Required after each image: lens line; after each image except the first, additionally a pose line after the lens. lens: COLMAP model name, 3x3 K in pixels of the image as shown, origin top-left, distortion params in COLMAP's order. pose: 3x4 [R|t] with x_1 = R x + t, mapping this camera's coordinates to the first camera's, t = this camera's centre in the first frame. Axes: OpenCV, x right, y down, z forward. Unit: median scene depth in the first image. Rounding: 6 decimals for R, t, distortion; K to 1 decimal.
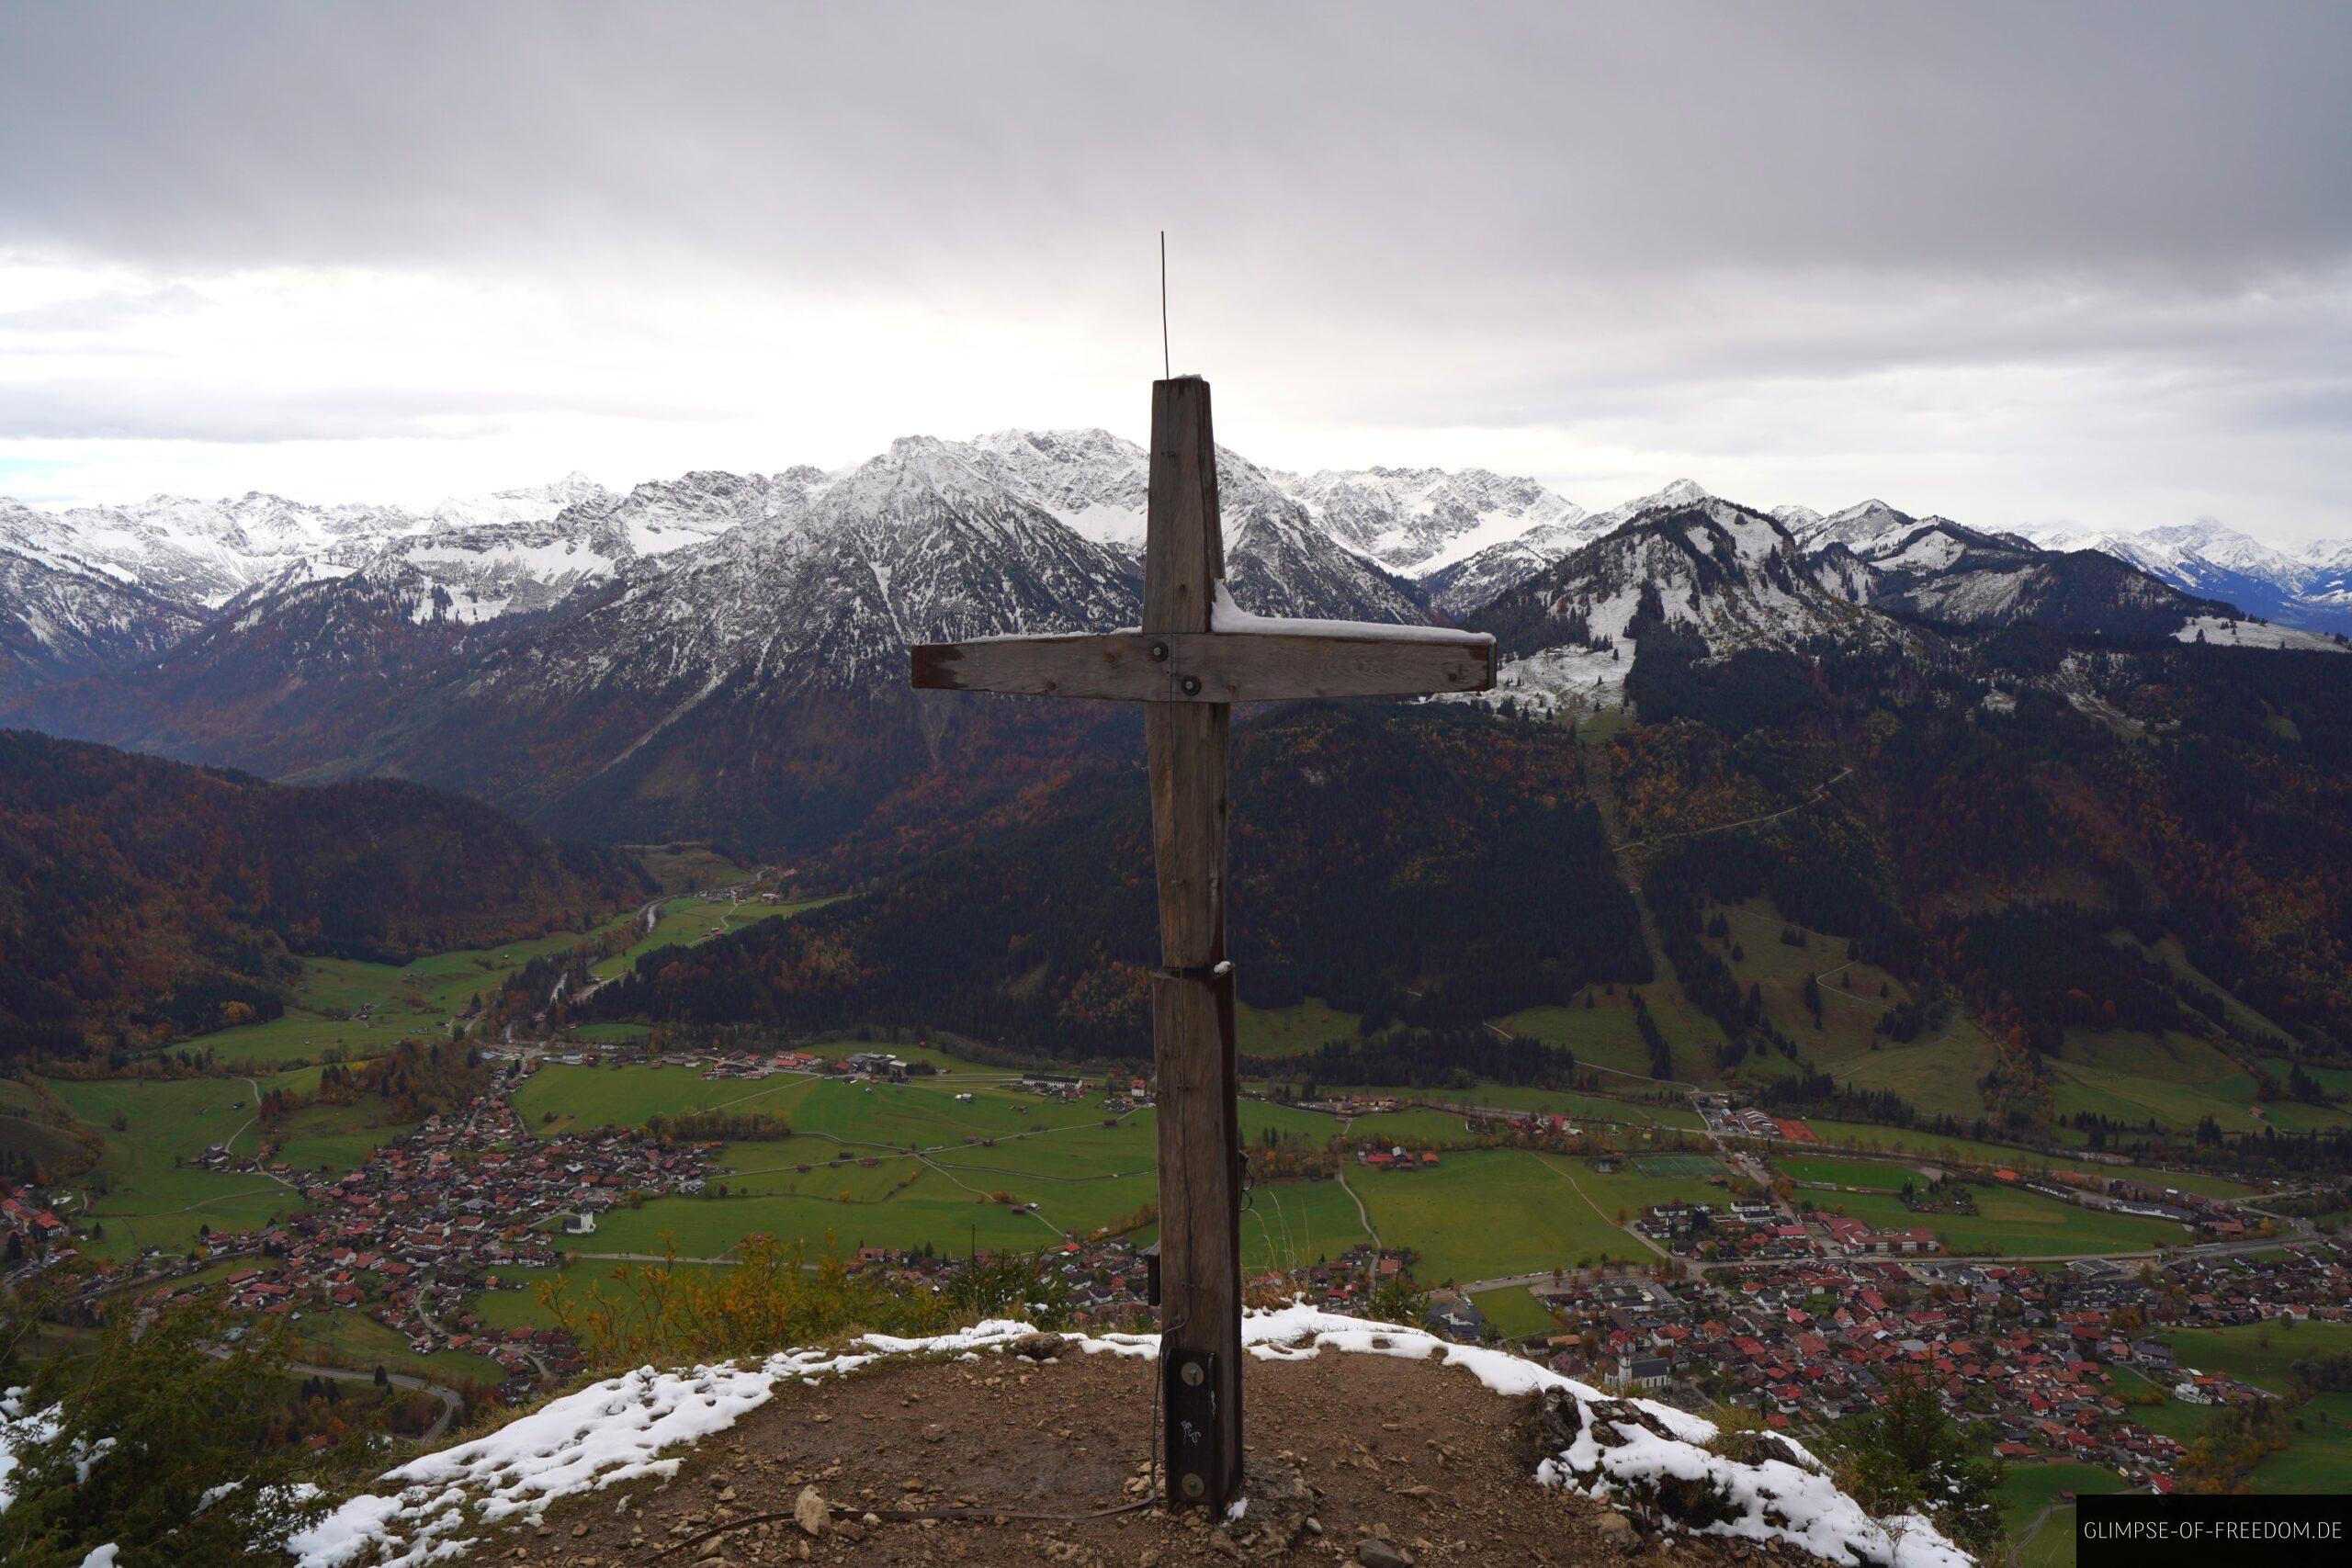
lens RADIAL K [[1605.3, 0, 1168.9], [0, 1605.3, 782.3], [0, 0, 1]] dist [0.005644, -0.007578]
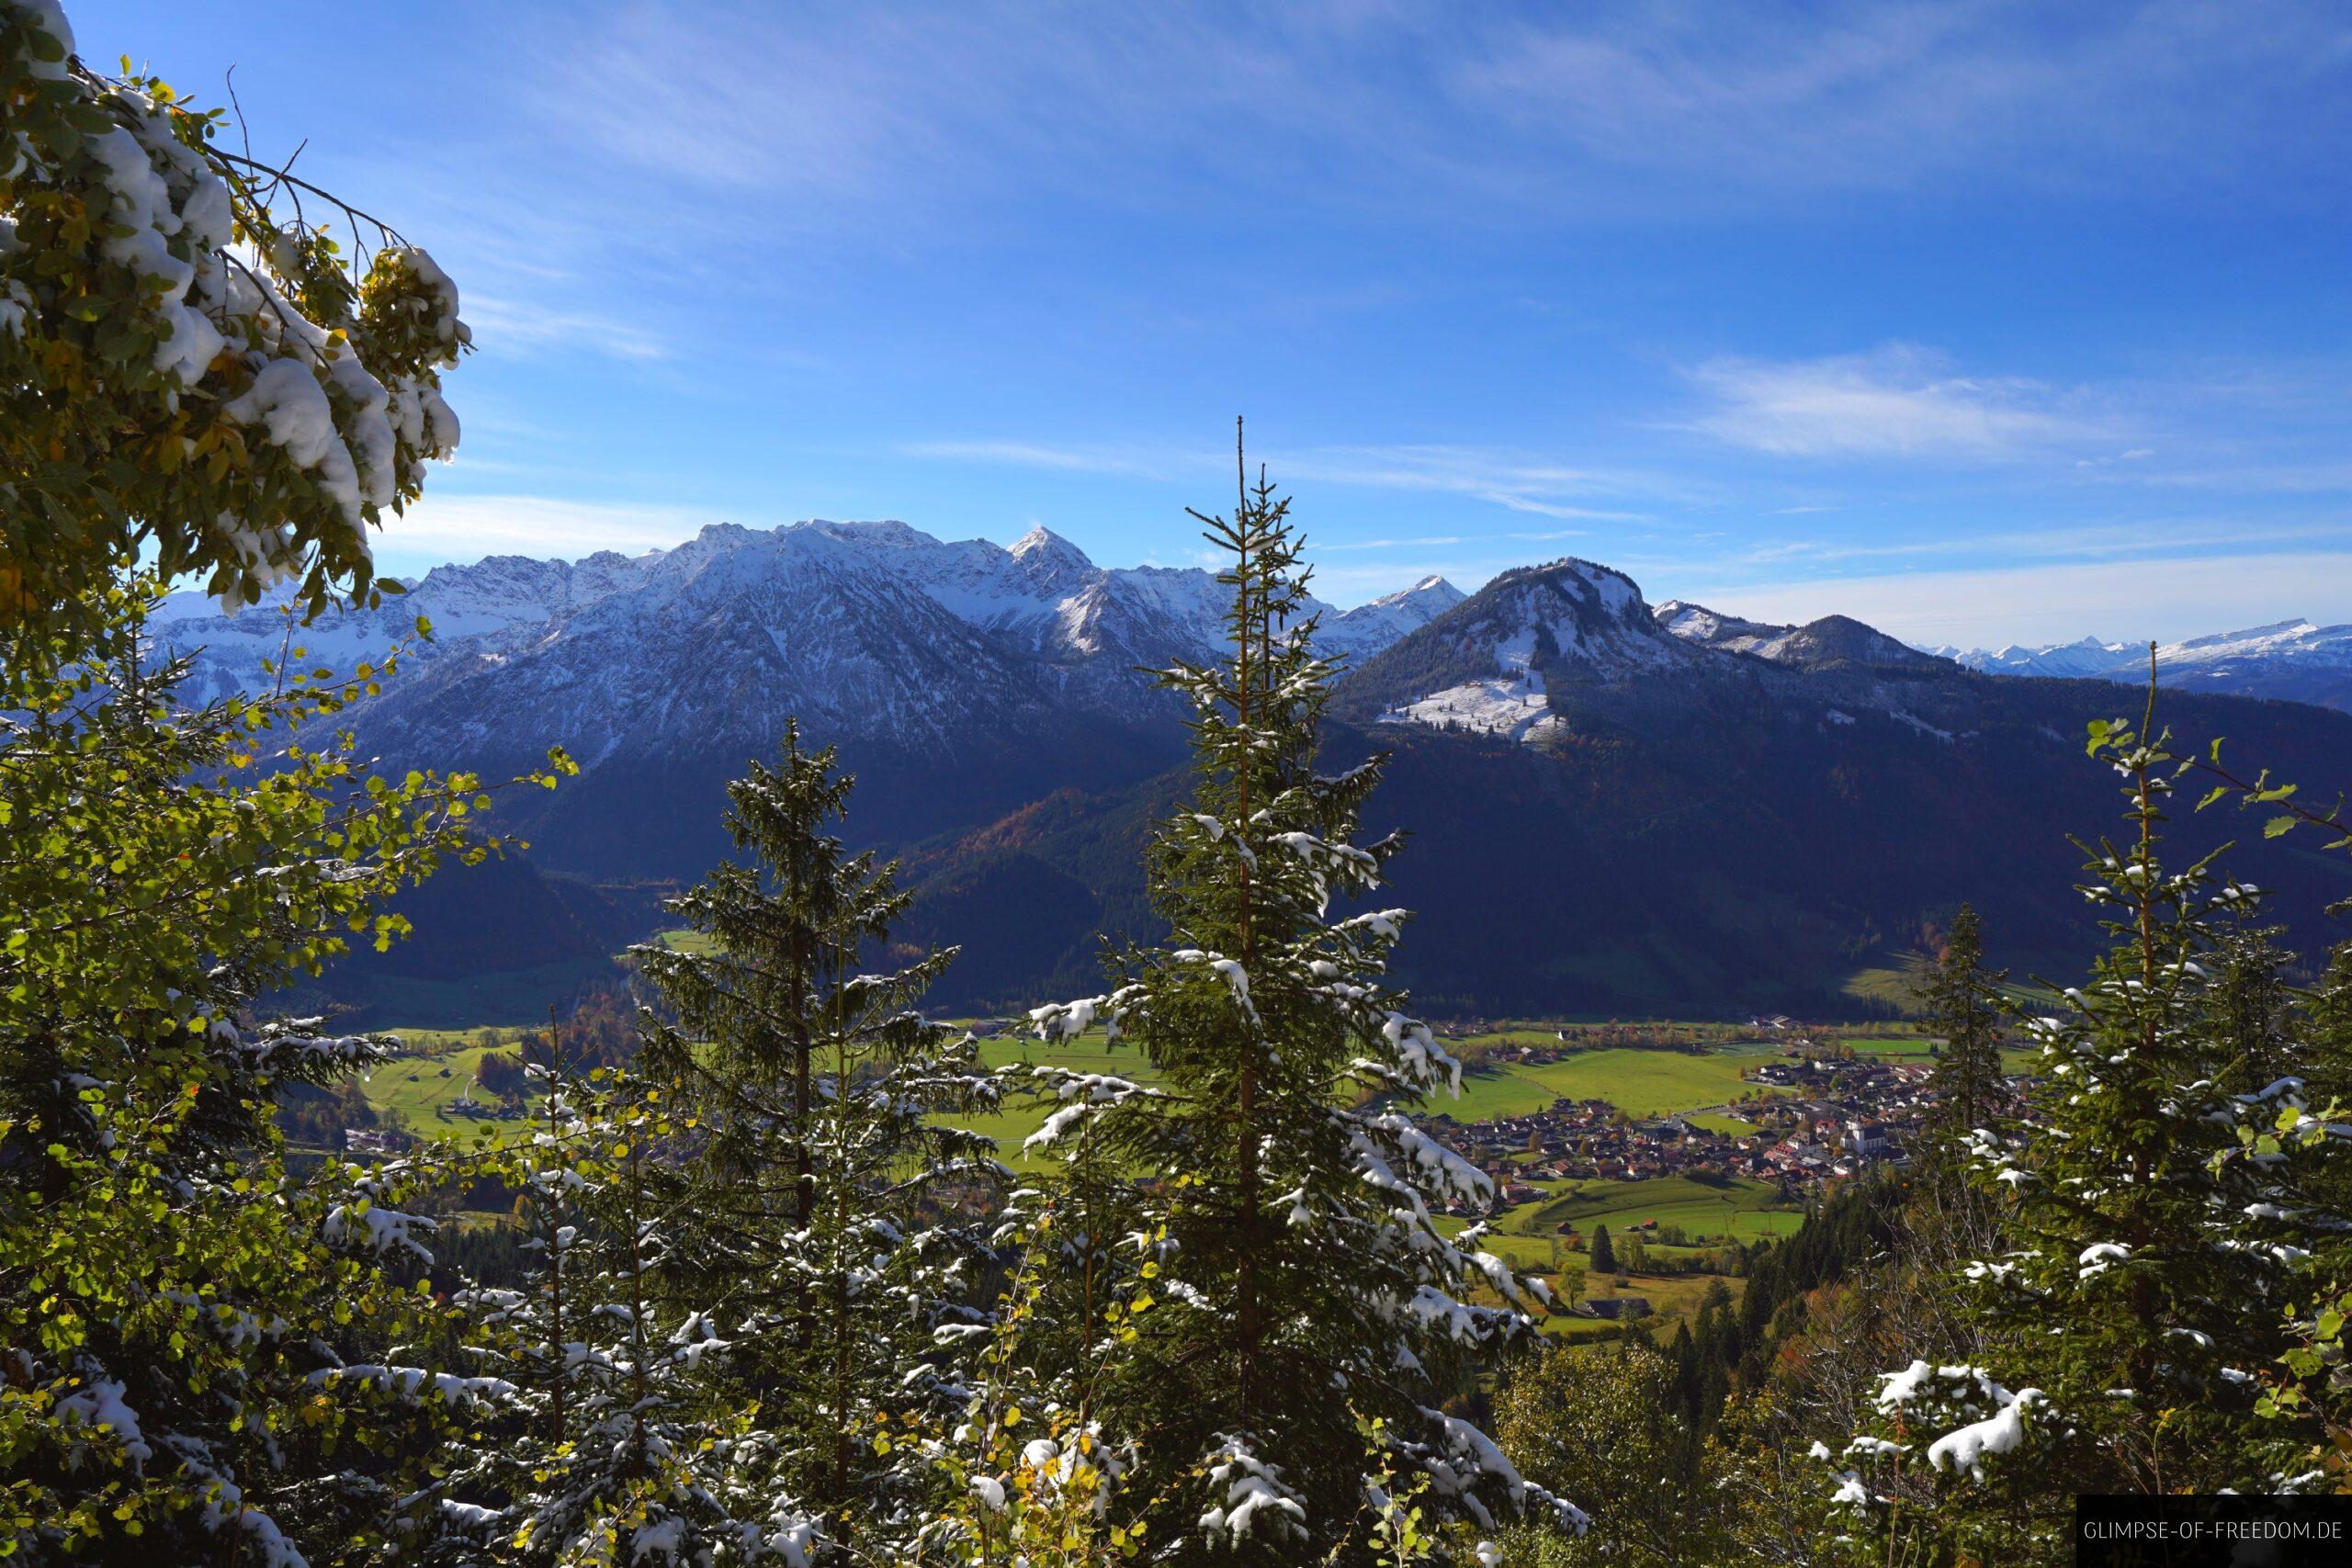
lens RADIAL K [[1605.3, 0, 1167.4], [0, 1605.3, 781.4], [0, 0, 1]] dist [0.005644, -0.007578]
pose [[0.980676, -0.018347, 0.194775, -0.147377], [0.032955, 0.996858, -0.072024, 0.047784], [-0.192842, 0.077051, 0.978200, -0.046771]]
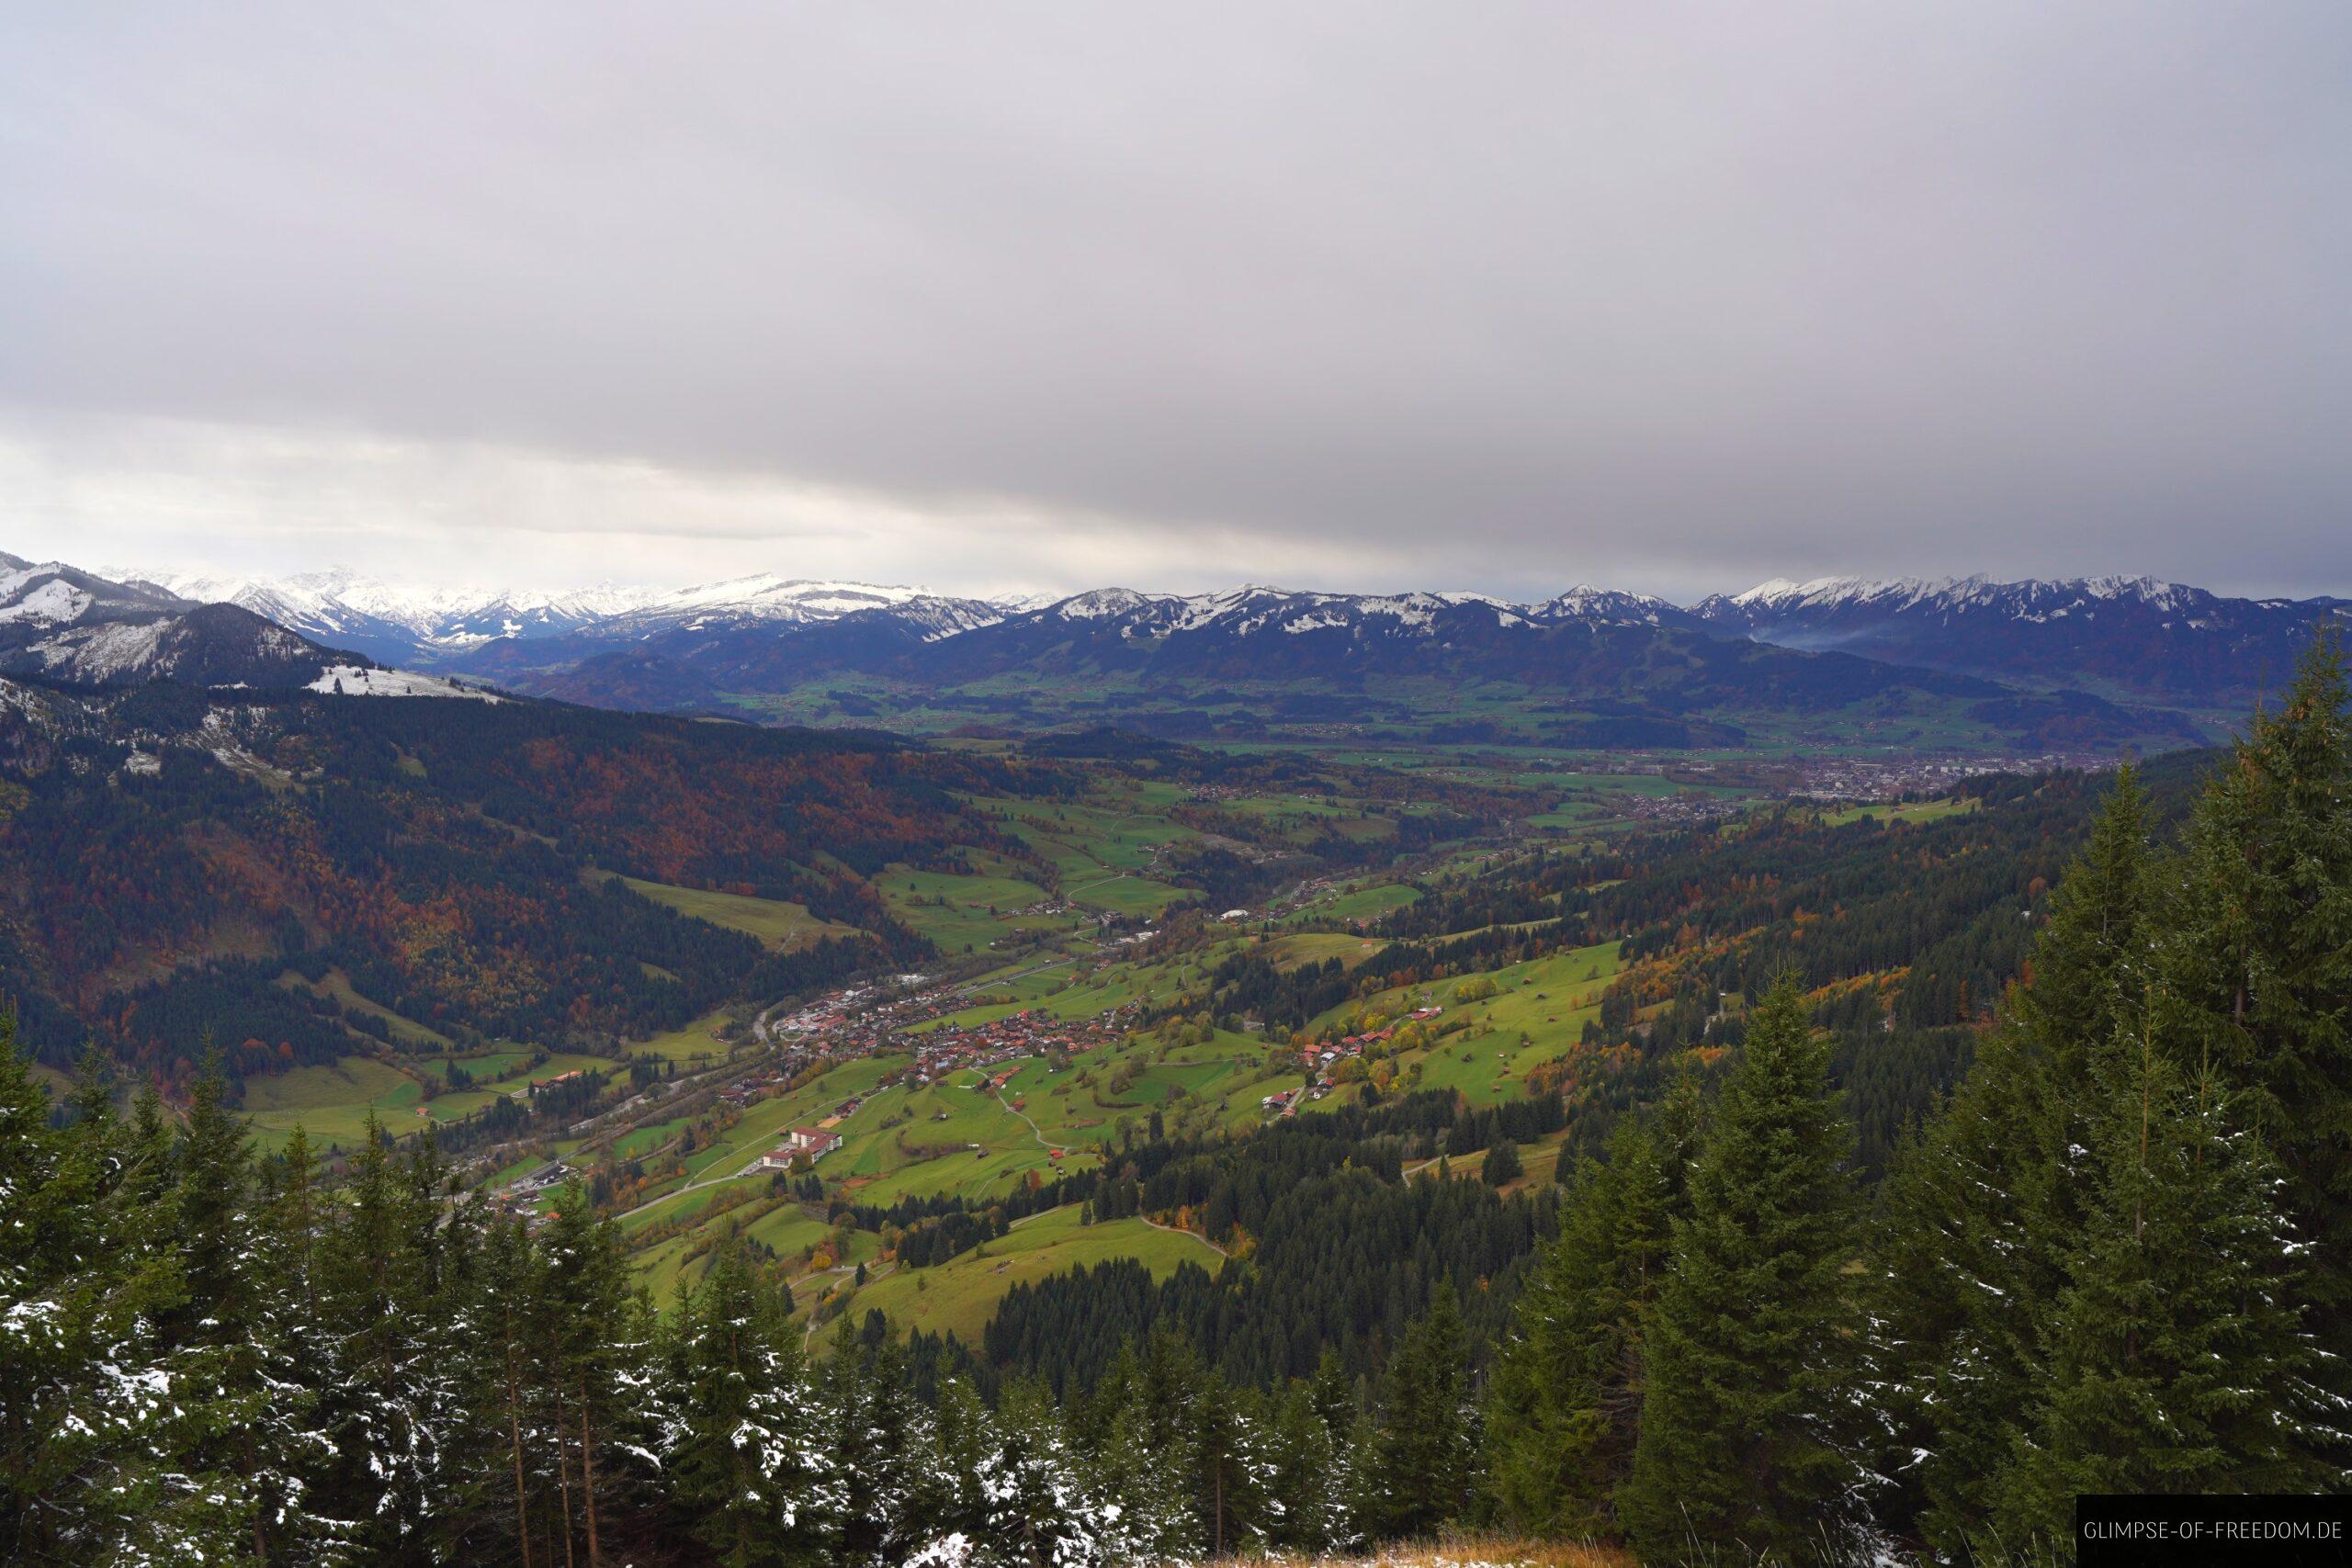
lens RADIAL K [[1605.3, 0, 1174.6], [0, 1605.3, 783.4], [0, 0, 1]] dist [0.005644, -0.007578]
pose [[0.507103, -0.090215, 0.857151, -0.002016], [0.111066, 0.993055, 0.038811, -0.004492], [-0.854700, 0.075519, 0.513601, -0.025037]]
